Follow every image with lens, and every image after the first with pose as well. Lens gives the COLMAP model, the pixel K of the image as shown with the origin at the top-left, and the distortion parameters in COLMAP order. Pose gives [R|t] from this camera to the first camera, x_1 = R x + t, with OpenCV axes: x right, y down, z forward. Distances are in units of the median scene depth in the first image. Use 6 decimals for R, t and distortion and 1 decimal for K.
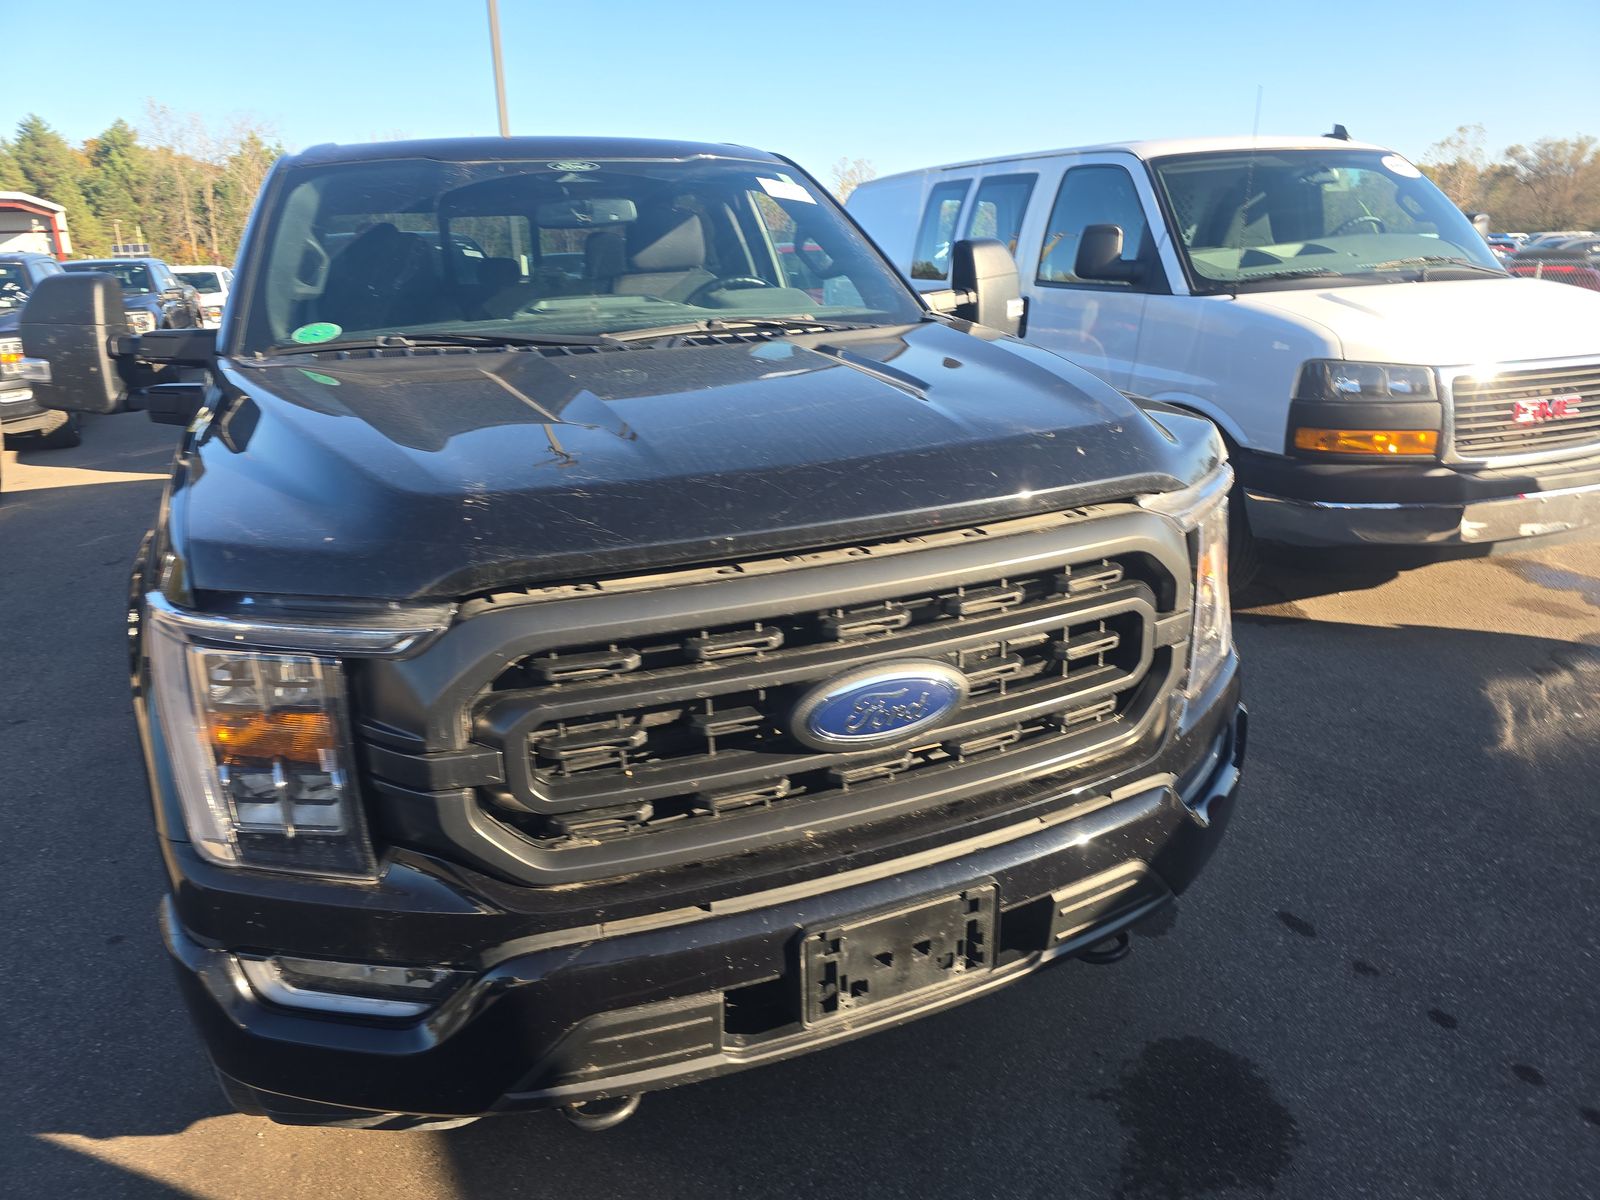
lens RADIAL K [[1097.0, 0, 800.0], [0, 1097.0, 600.0], [0, 0, 1]] dist [0.066640, -0.069795]
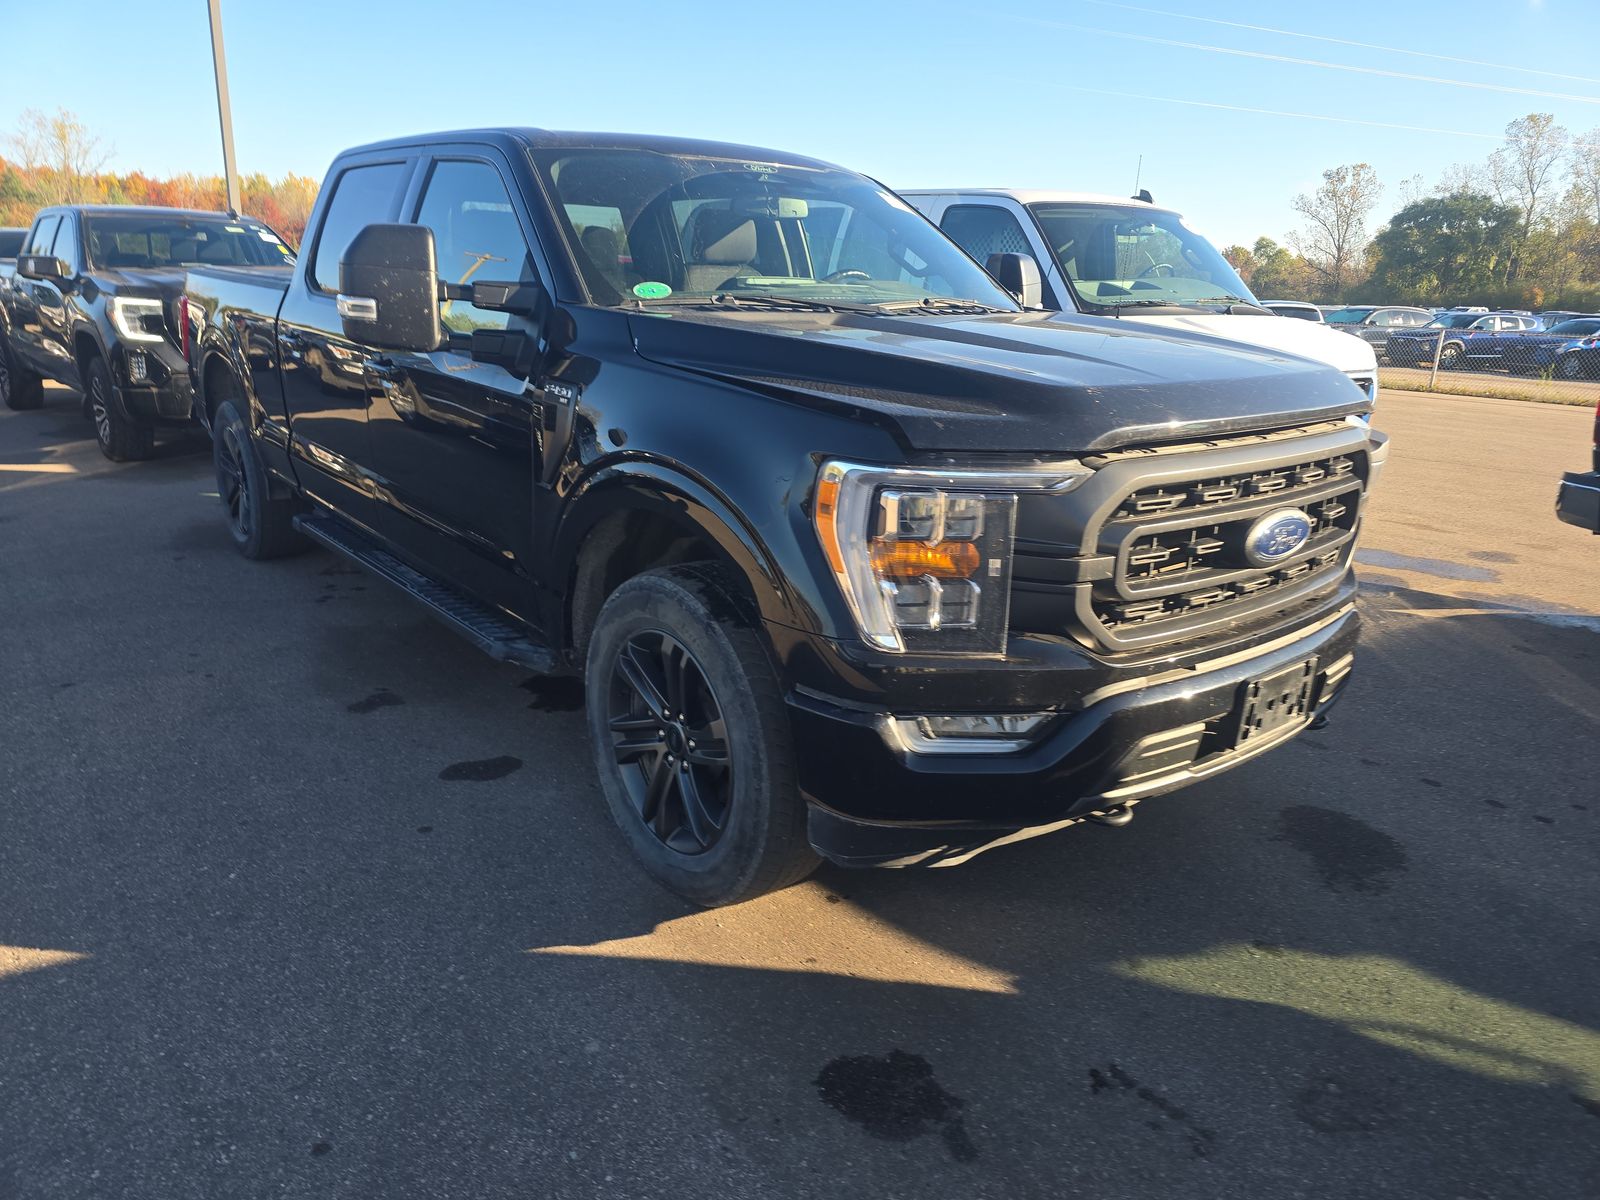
lens RADIAL K [[1097.0, 0, 800.0], [0, 1097.0, 600.0], [0, 0, 1]] dist [0.066640, -0.069795]
pose [[0.952372, -0.022129, 0.304134, -0.928738], [0.028825, 0.999431, -0.017544, 0.171324], [-0.303573, 0.025475, 0.952468, -0.253288]]
